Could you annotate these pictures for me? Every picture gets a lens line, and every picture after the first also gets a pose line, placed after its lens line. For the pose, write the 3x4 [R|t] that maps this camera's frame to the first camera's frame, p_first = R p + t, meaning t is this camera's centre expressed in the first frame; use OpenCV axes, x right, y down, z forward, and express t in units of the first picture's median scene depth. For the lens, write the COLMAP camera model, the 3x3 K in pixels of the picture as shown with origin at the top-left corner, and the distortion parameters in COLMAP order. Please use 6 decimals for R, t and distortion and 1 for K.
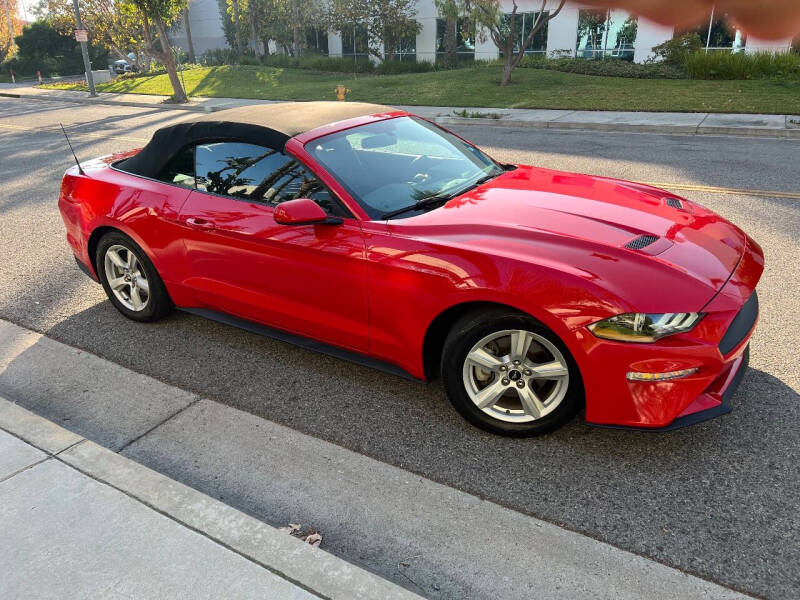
lens RADIAL K [[604.0, 0, 398.8], [0, 604.0, 288.5], [0, 0, 1]] dist [0.042053, -0.053490]
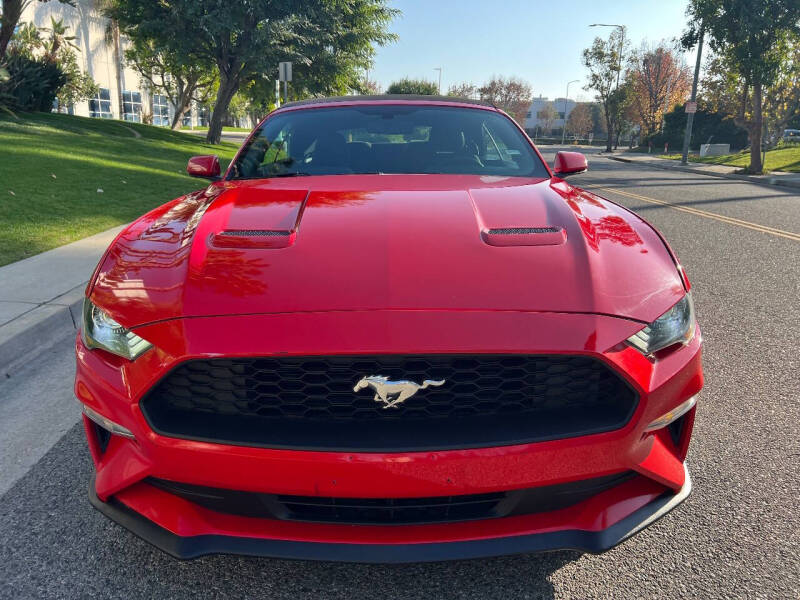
lens RADIAL K [[604.0, 0, 398.8], [0, 604.0, 288.5], [0, 0, 1]] dist [0.042053, -0.053490]
pose [[0.546261, 0.233719, -0.804347, 0.940497], [-0.332836, 0.941782, 0.047612, -0.096085], [0.768647, 0.241707, 0.592249, 0.726471]]
